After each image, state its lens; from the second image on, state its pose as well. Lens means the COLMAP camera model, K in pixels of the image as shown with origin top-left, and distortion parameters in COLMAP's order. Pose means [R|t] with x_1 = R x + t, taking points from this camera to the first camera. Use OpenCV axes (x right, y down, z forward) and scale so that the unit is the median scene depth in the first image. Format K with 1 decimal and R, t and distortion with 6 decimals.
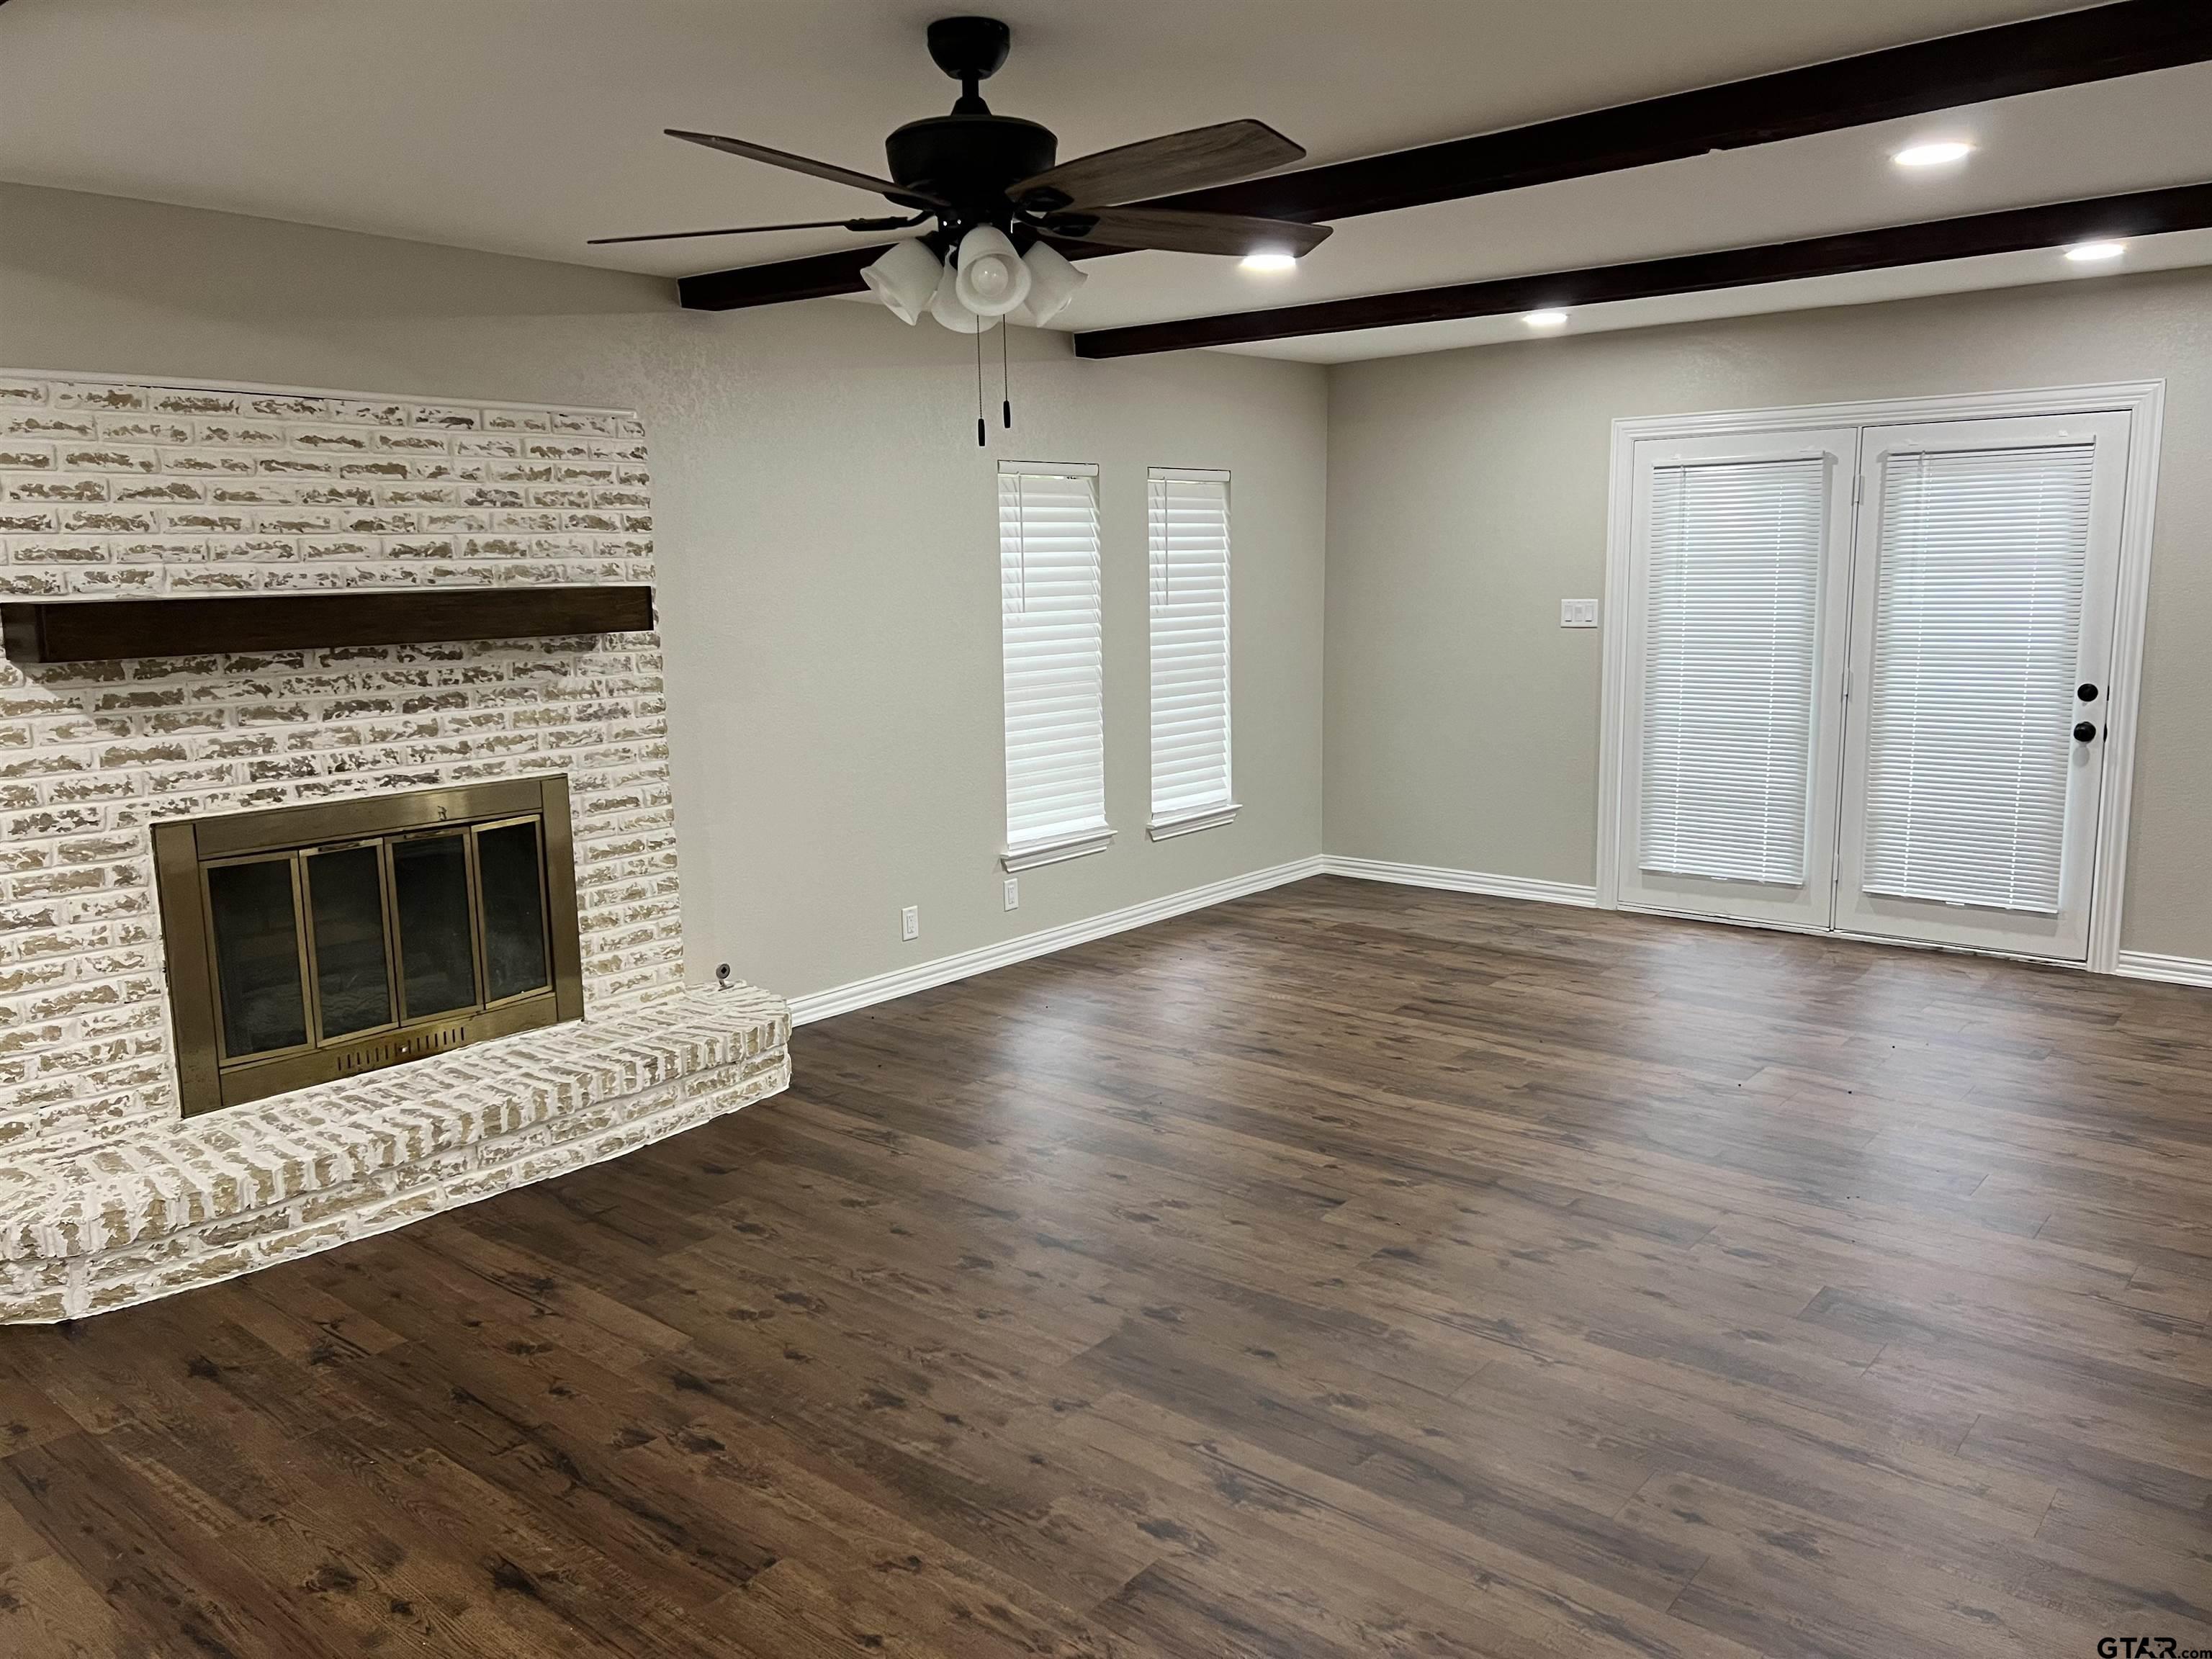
lens RADIAL K [[1668.6, 0, 1111.7], [0, 1668.6, 820.1], [0, 0, 1]] dist [0.088607, -0.096927]
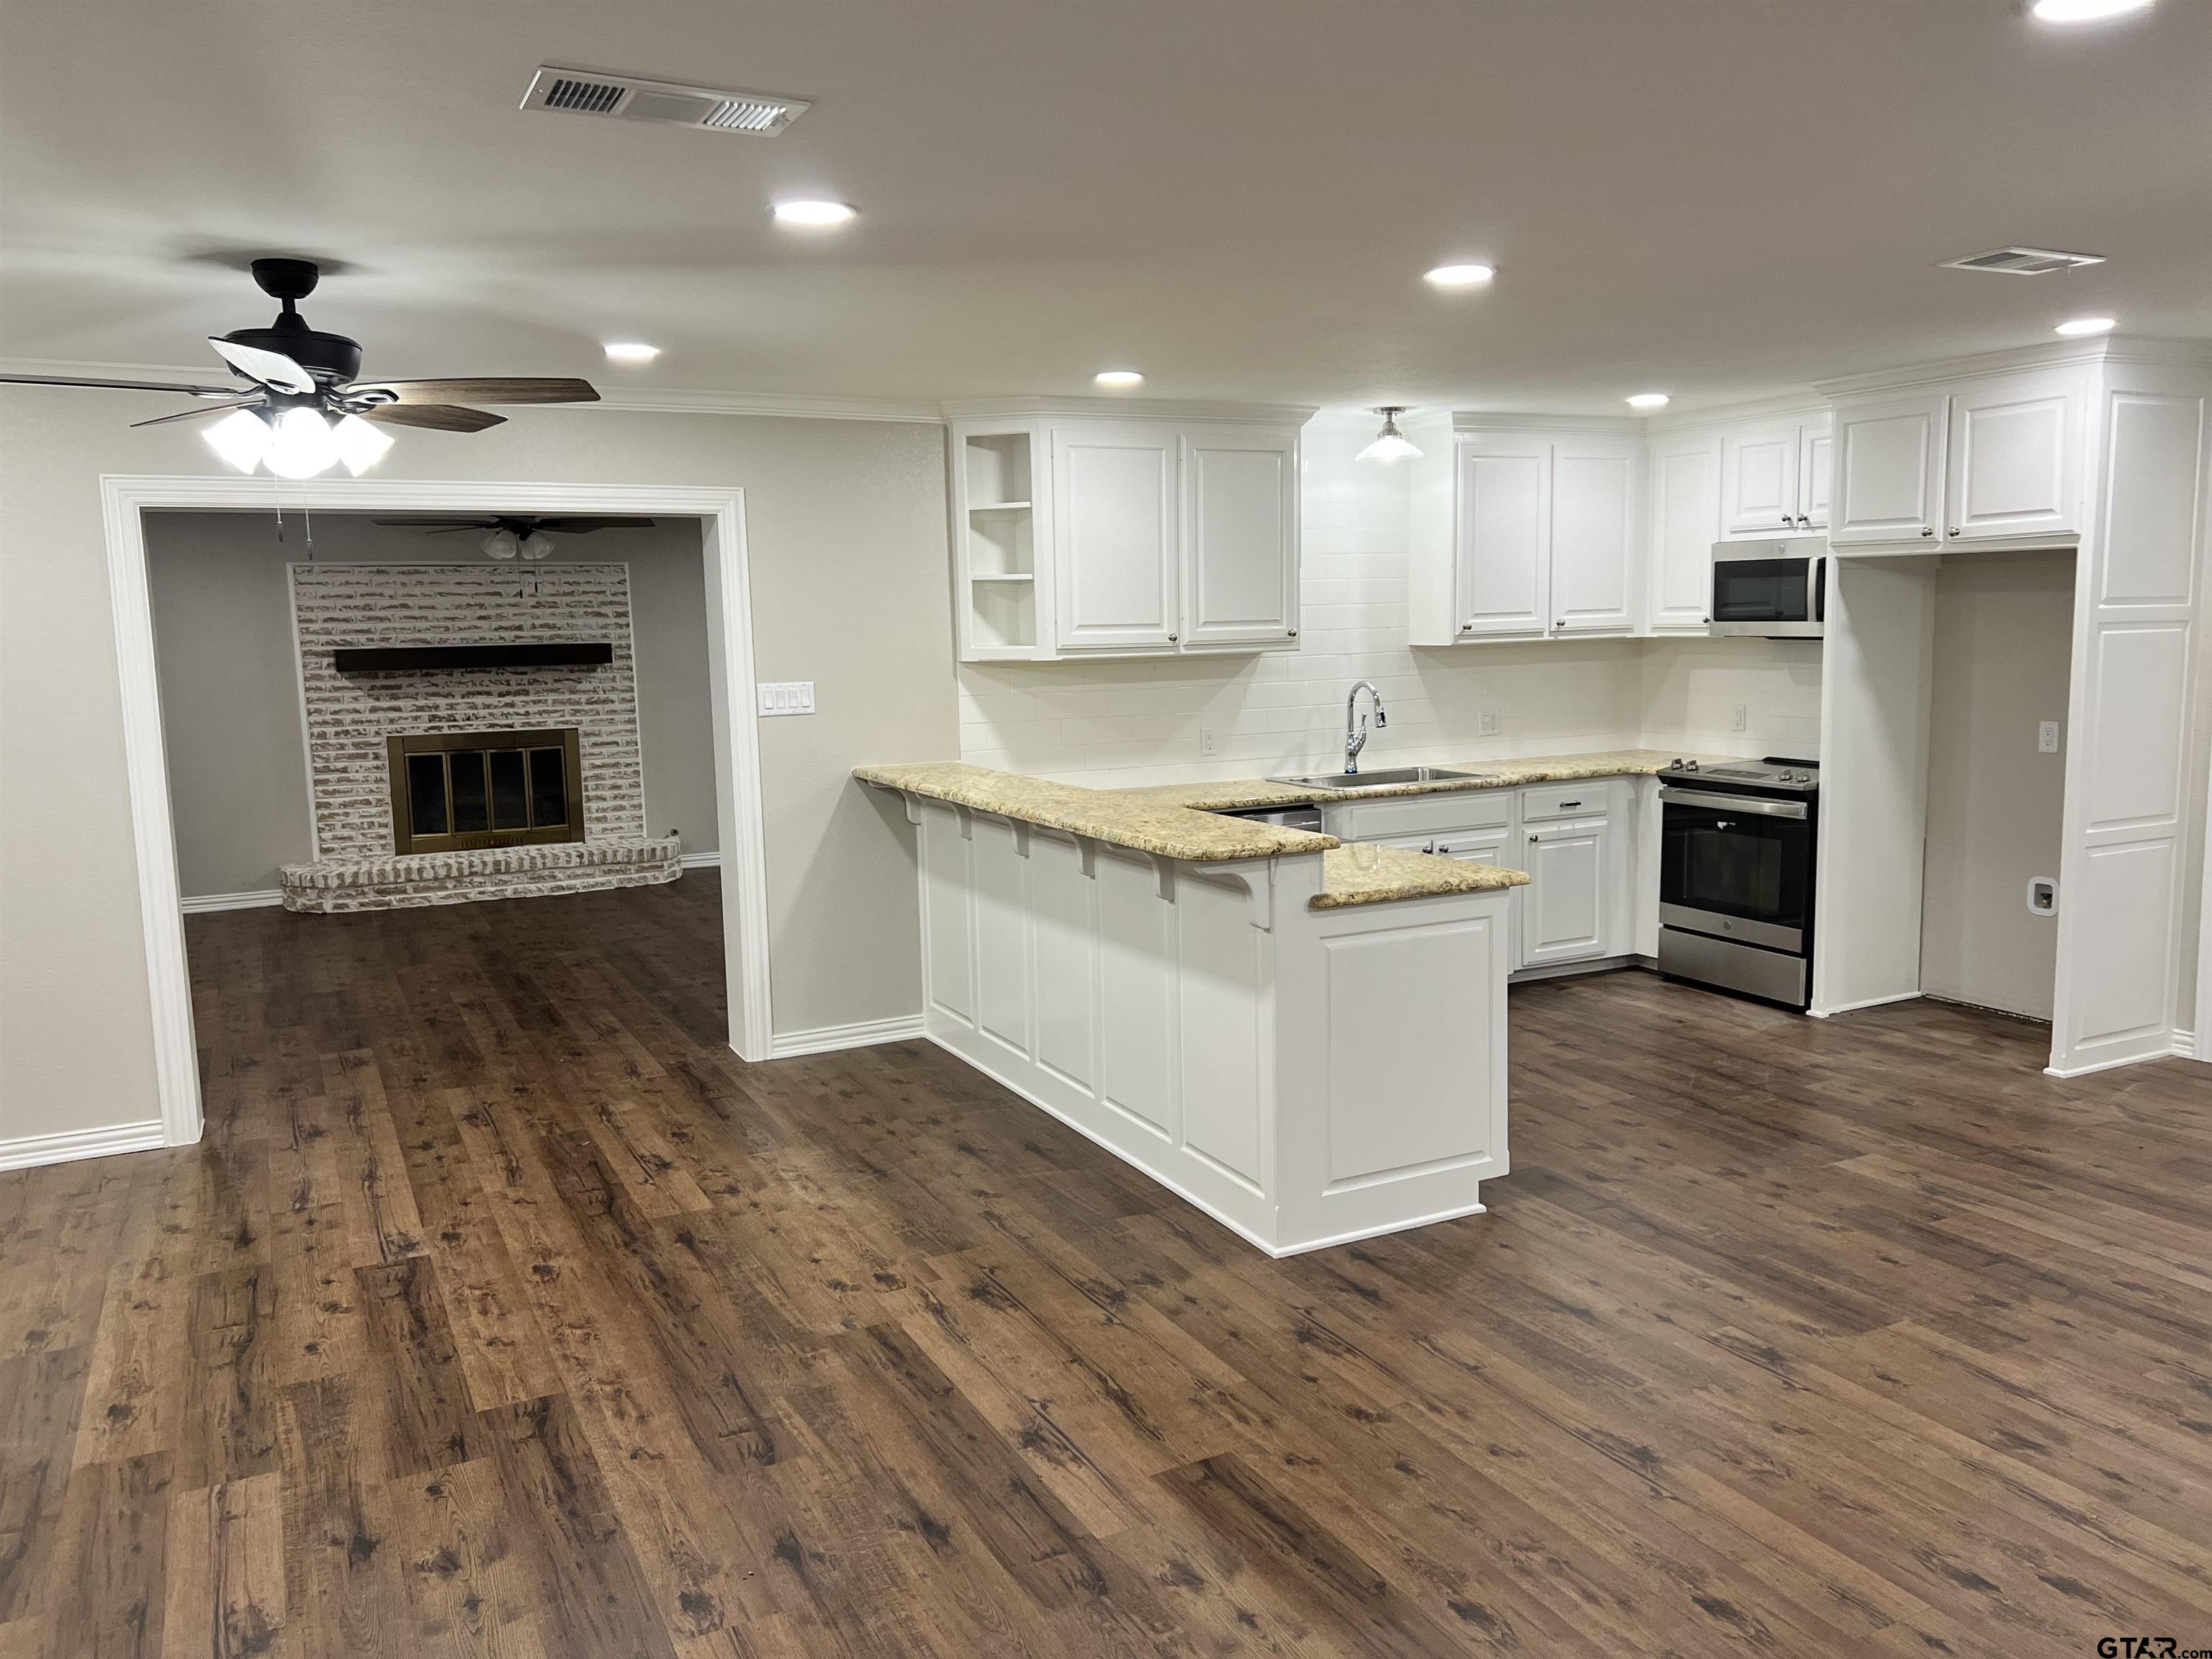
lens RADIAL K [[1668.6, 0, 1097.6], [0, 1668.6, 812.3], [0, 0, 1]] dist [0.088607, -0.096927]
pose [[0.917492, 0.045859, -0.395101, 1.308421], [-0.057175, 0.998221, -0.016906, 0.090115], [0.393623, 0.038101, 0.918482, -0.831069]]
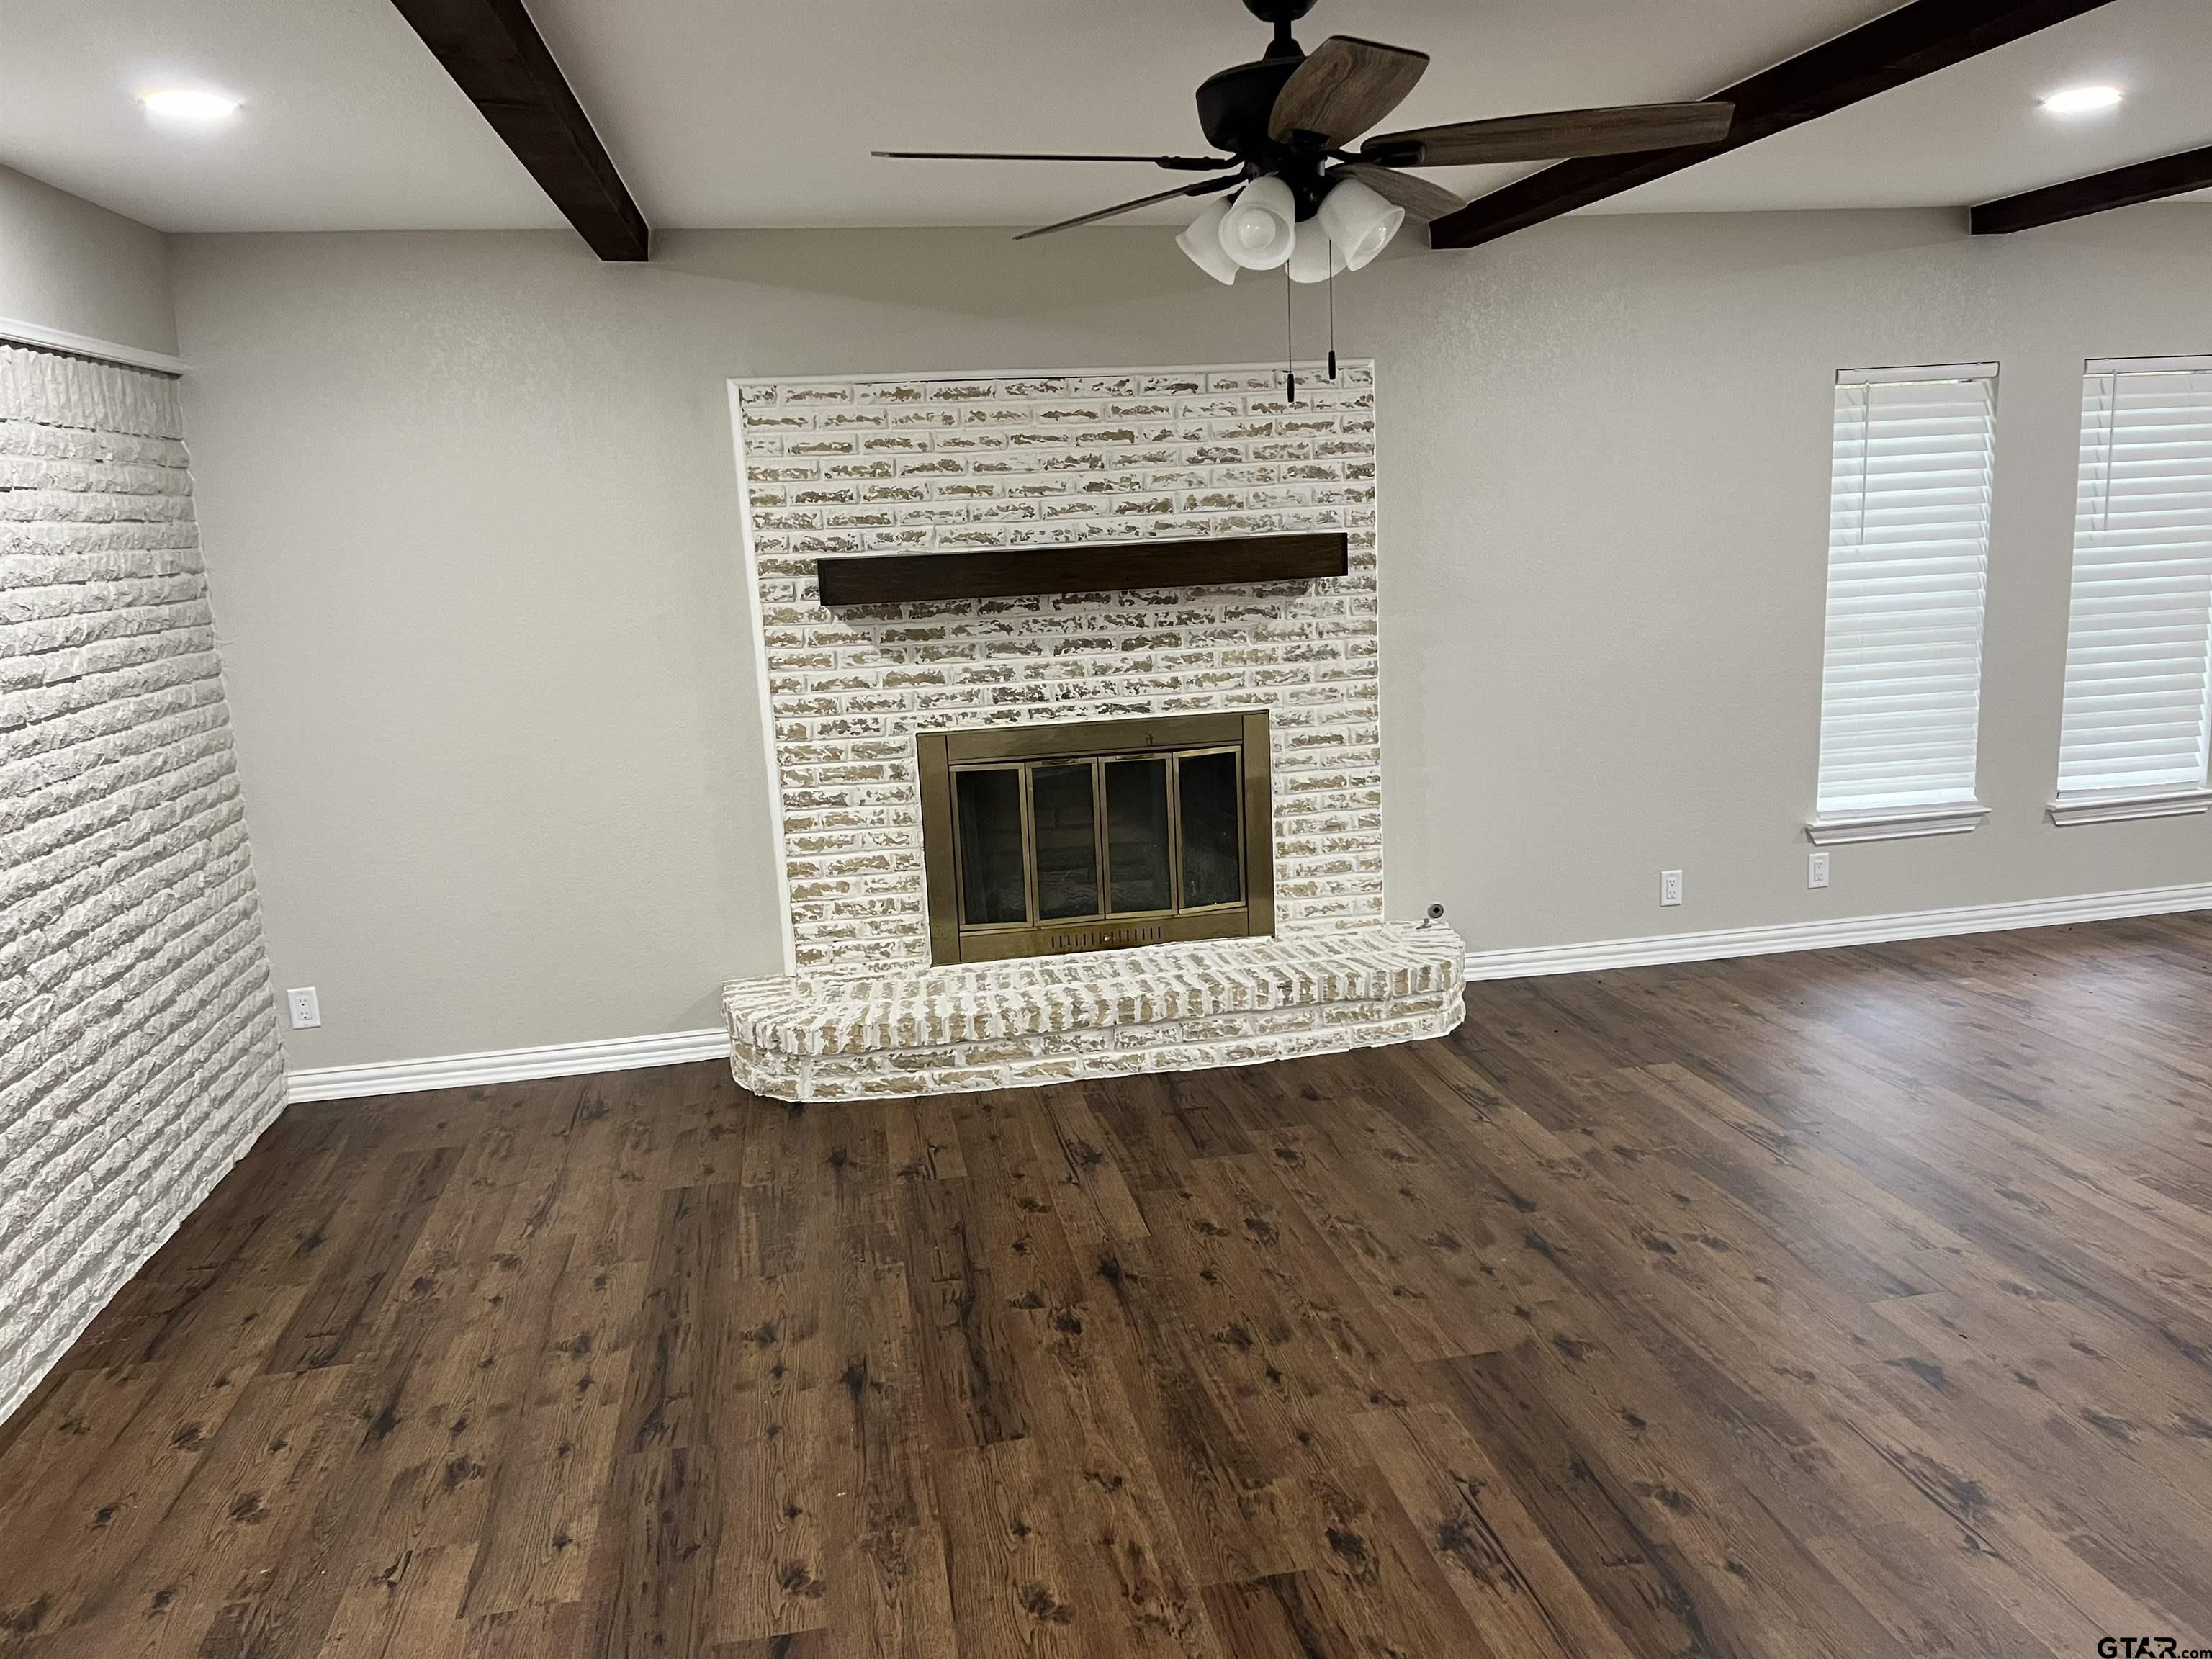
lens RADIAL K [[1668.6, 0, 1134.6], [0, 1668.6, 841.6], [0, 0, 1]] dist [0.088607, -0.096927]
pose [[0.774074, 0.107748, -0.623859, 0.322477], [-0.068382, 0.993876, 0.086806, -0.034160], [0.629391, -0.024534, 0.776701, 0.121678]]
